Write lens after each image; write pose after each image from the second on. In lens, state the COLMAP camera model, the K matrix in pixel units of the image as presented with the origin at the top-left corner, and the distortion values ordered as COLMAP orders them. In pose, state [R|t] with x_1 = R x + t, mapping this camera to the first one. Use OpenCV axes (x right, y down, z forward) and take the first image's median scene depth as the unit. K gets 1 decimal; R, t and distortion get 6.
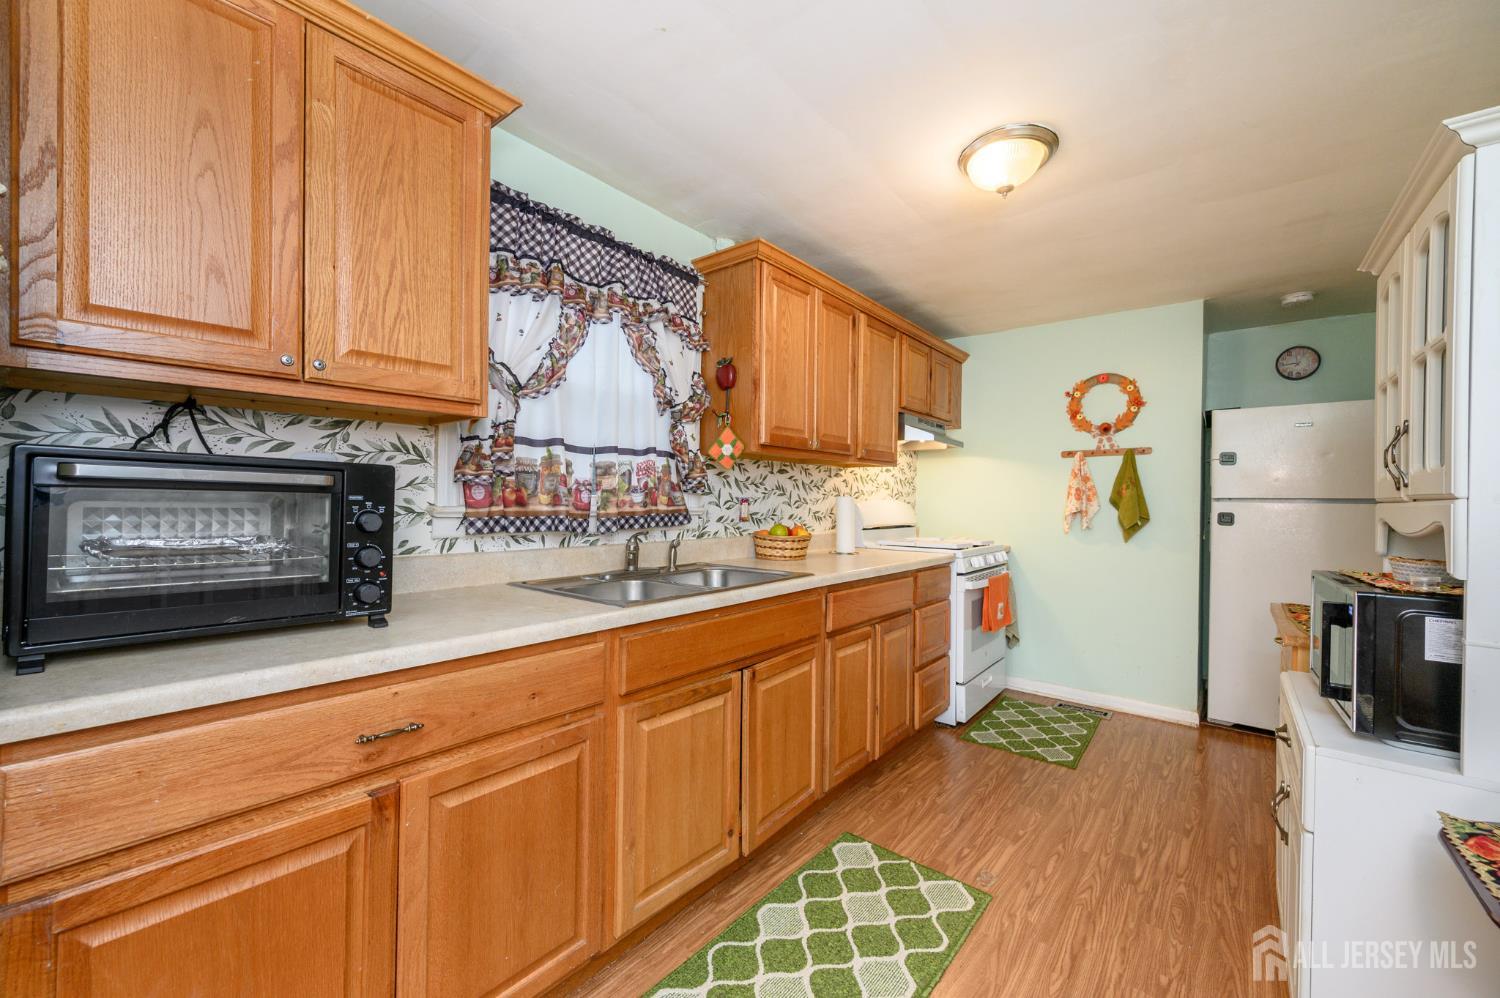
lens RADIAL K [[587.6, 0, 750.9], [0, 587.6, 498.8], [0, 0, 1]] dist [0.000108, -0.000390]
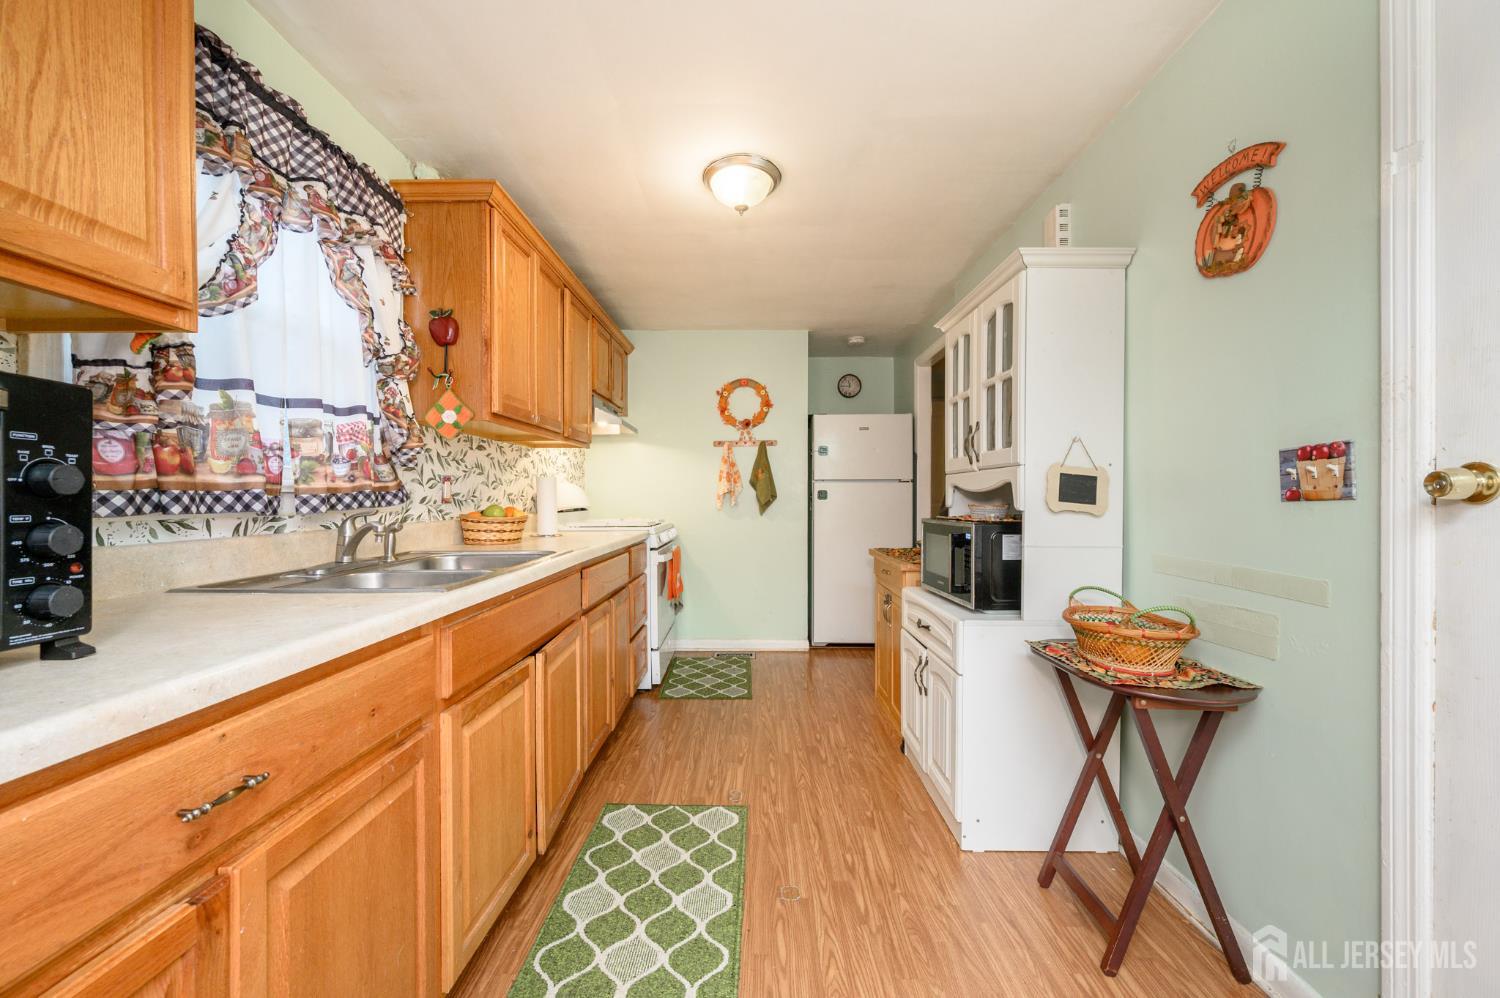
lens RADIAL K [[587.6, 0, 745.2], [0, 587.6, 501.4], [0, 0, 1]] dist [0.000108, -0.000390]
pose [[0.781860, -0.020596, 0.623113, -0.262353], [0.011905, 0.999765, 0.018108, 0.032500], [-0.623340, -0.006740, 0.781922, 0.065781]]
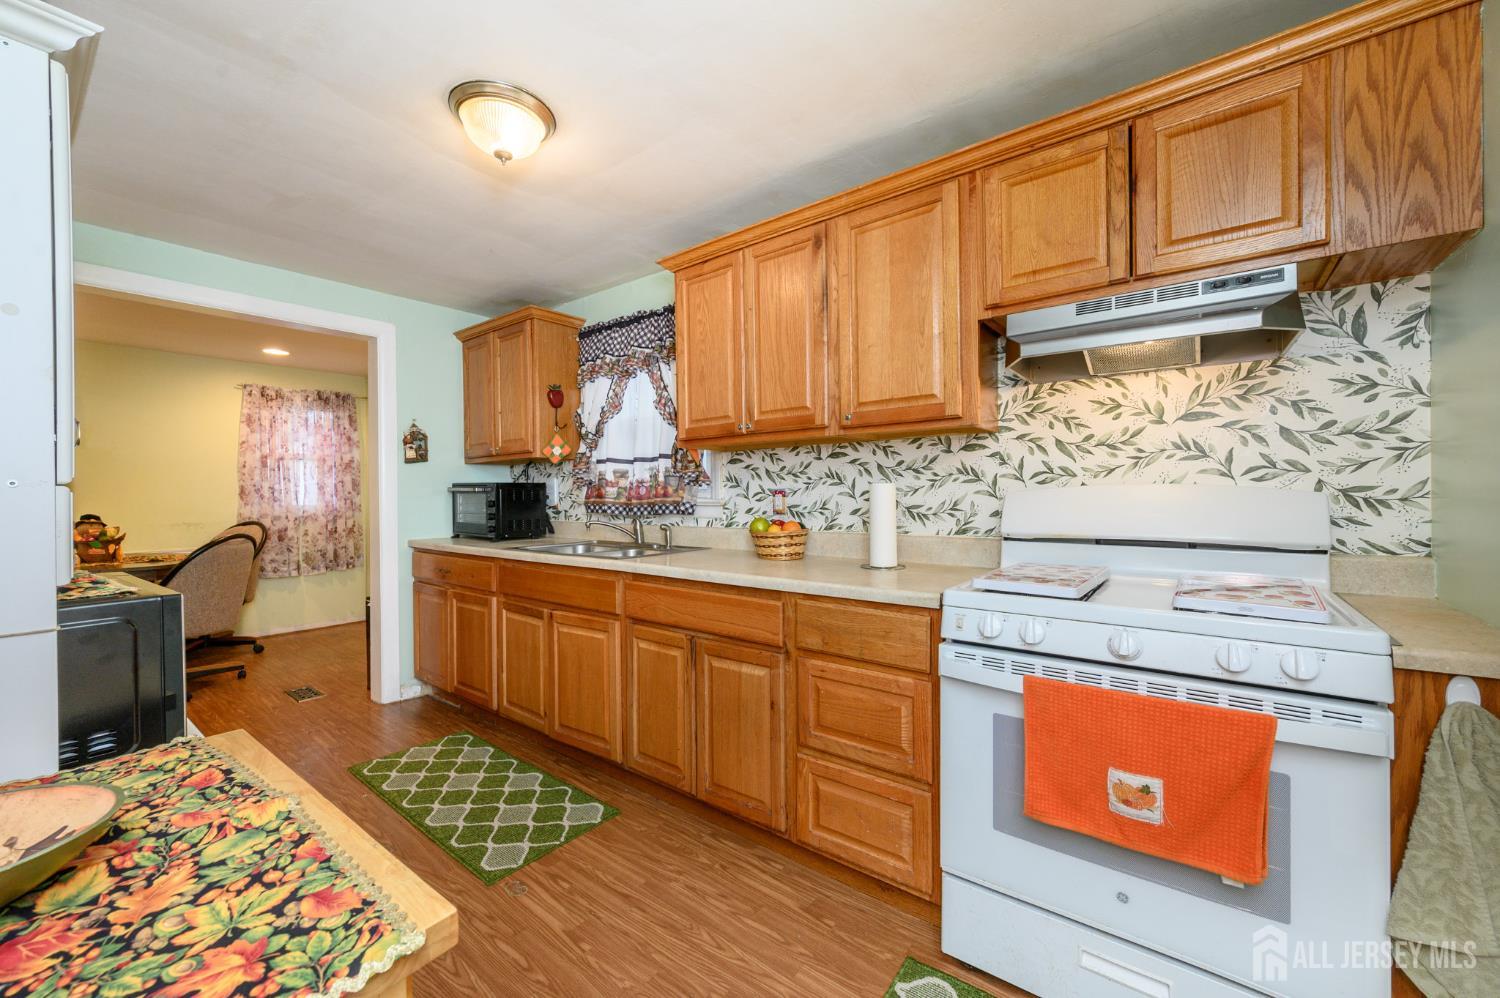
lens RADIAL K [[587.6, 0, 747.3], [0, 587.6, 499.1], [0, 0, 1]] dist [0.000108, -0.000390]
pose [[0.025293, -0.004605, -0.999669, 1.179793], [0.010272, 0.999938, -0.004347, 0.022417], [0.999627, -0.010158, 0.025339, 1.175842]]
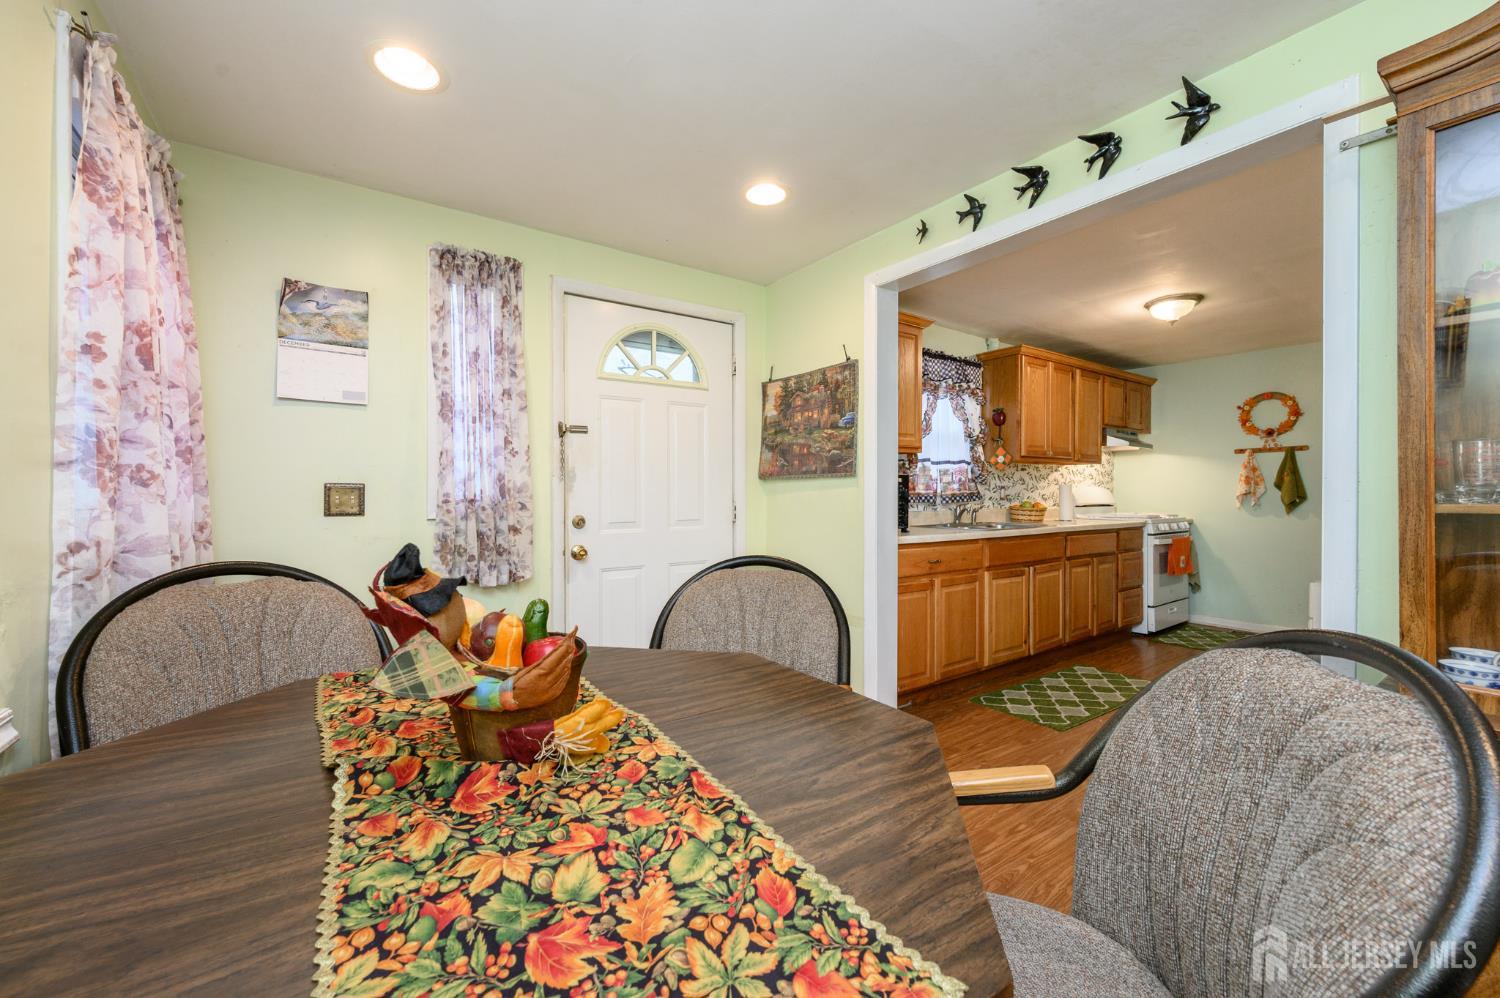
lens RADIAL K [[587.6, 0, 746.4], [0, 587.6, 495.1], [0, 0, 1]] dist [0.000108, -0.000390]
pose [[0.964049, -0.011171, -0.265490, -0.347121], [0.012524, 0.999916, 0.003404, 0.012156], [0.265430, -0.006607, 0.964108, -1.047266]]
